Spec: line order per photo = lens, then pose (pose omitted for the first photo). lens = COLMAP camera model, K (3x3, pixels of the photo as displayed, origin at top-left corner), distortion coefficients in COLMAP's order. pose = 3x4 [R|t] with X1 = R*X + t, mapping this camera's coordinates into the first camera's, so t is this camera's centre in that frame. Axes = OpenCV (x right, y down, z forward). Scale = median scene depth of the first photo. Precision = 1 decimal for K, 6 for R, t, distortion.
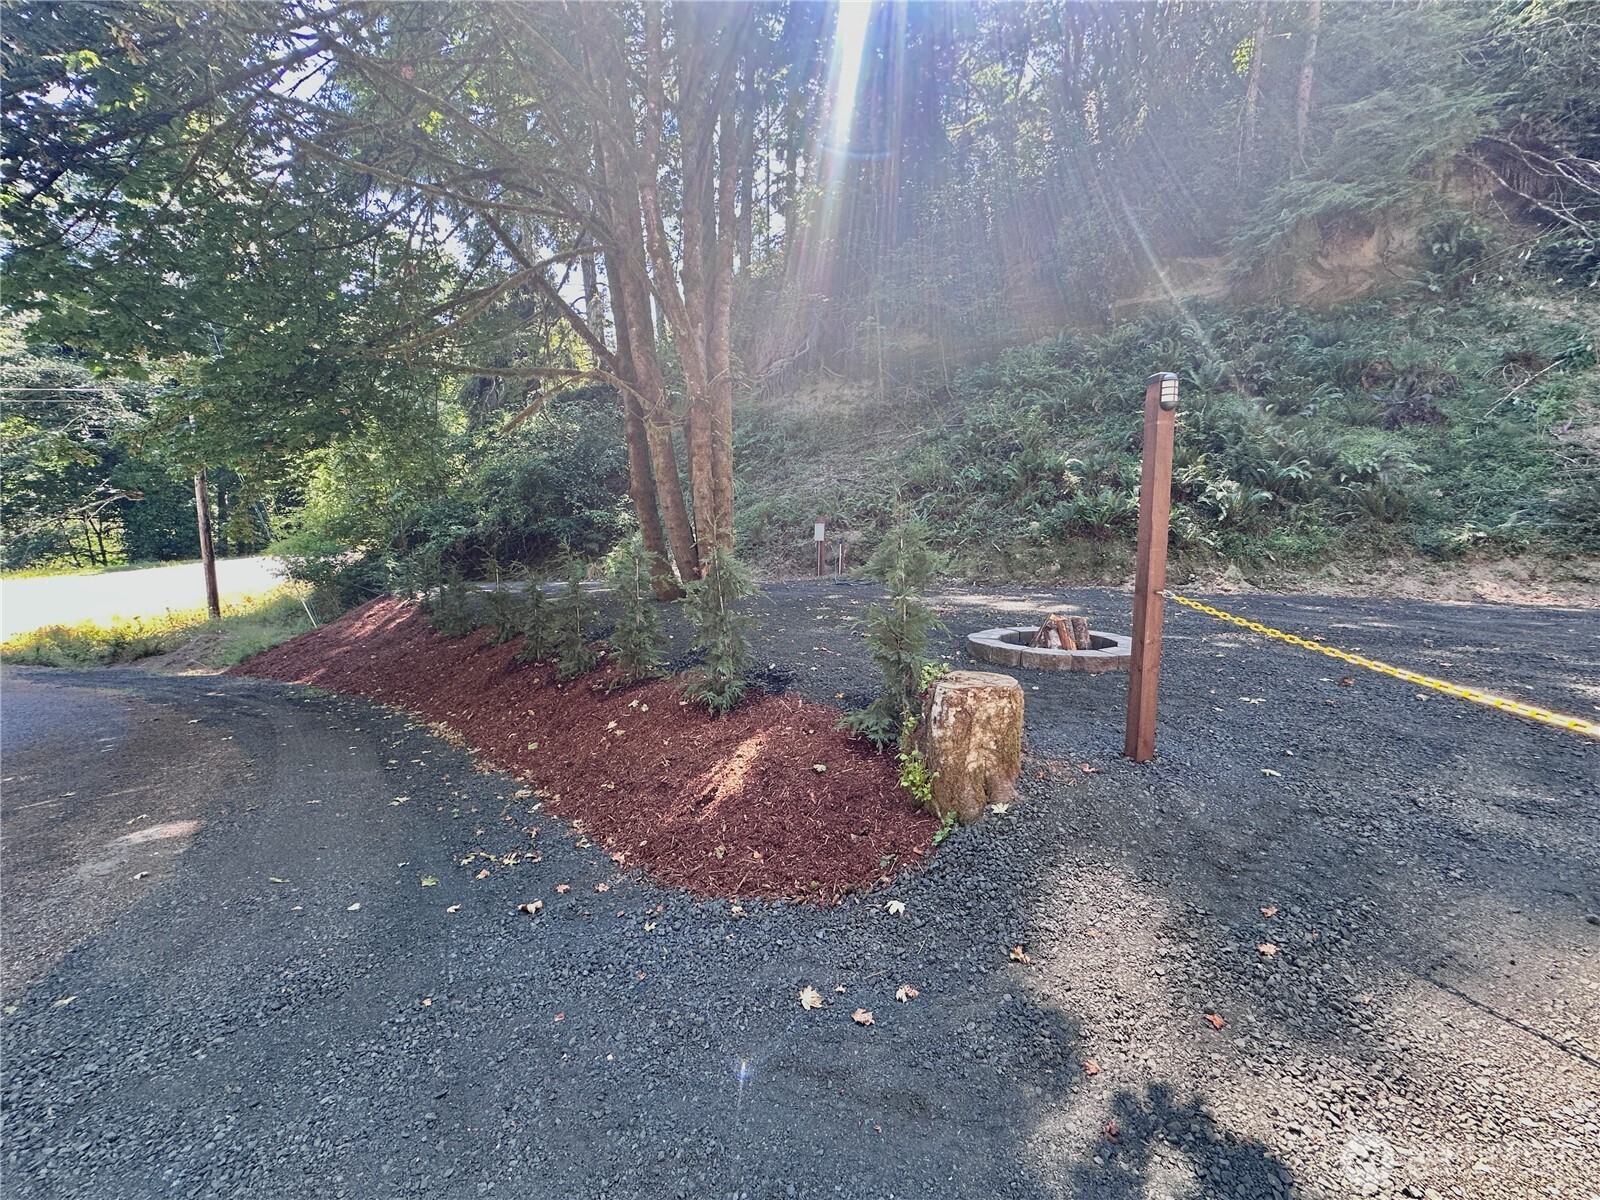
lens RADIAL K [[639.9, 0, 798.8], [0, 639.9, 599.6], [0, 0, 1]] dist [-0.003739, 0.000974]
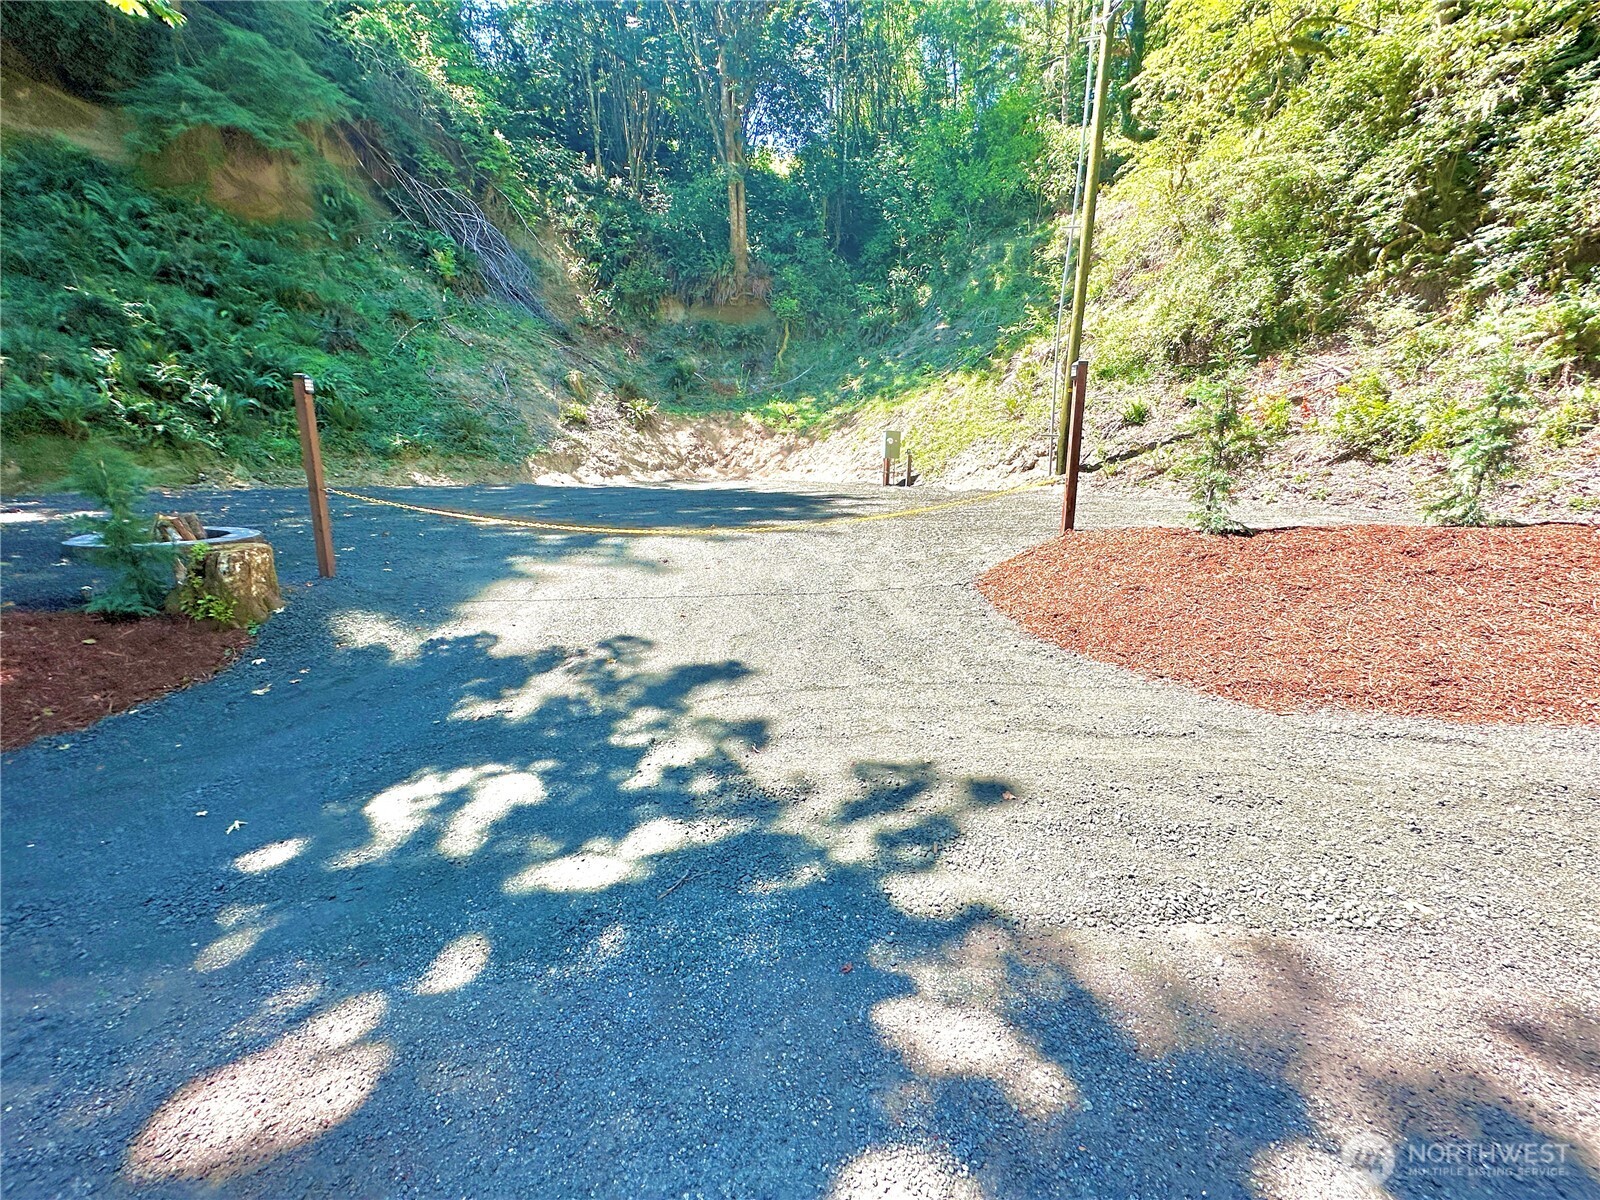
lens RADIAL K [[639.9, 0, 802.9], [0, 639.9, 599.4], [0, 0, 1]] dist [-0.003739, 0.000974]
pose [[0.184747, -0.220815, 0.957658, -0.227780], [0.058179, 0.975180, 0.213632, -0.002744], [-0.981063, 0.016247, 0.193008, -0.165216]]
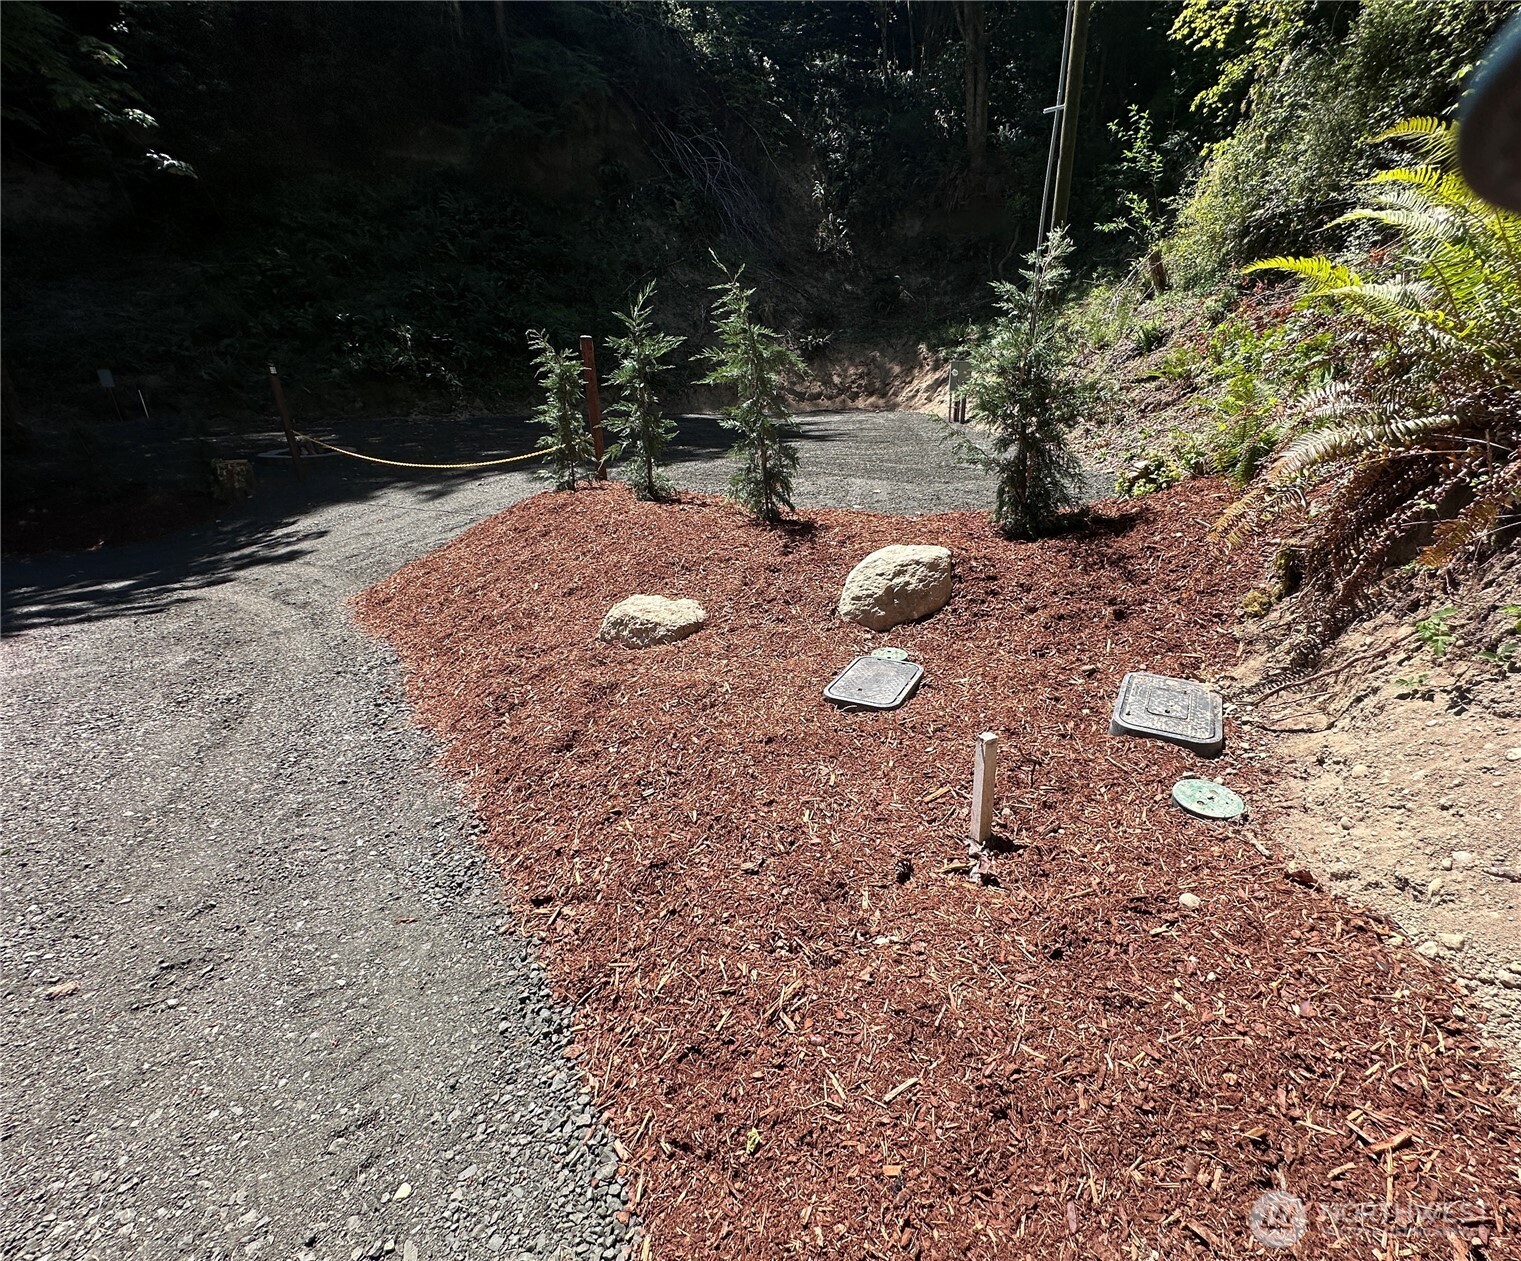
lens RADIAL K [[674.1, 0, 841.8], [0, 674.1, 630.2], [0, 0, 1]] dist [-0.003842, 0.000530]
pose [[0.658949, -0.282682, 0.697049, -0.063107], [0.062143, 0.943987, 0.324079, 0.003883], [-0.749616, -0.170235, 0.639606, -0.754046]]
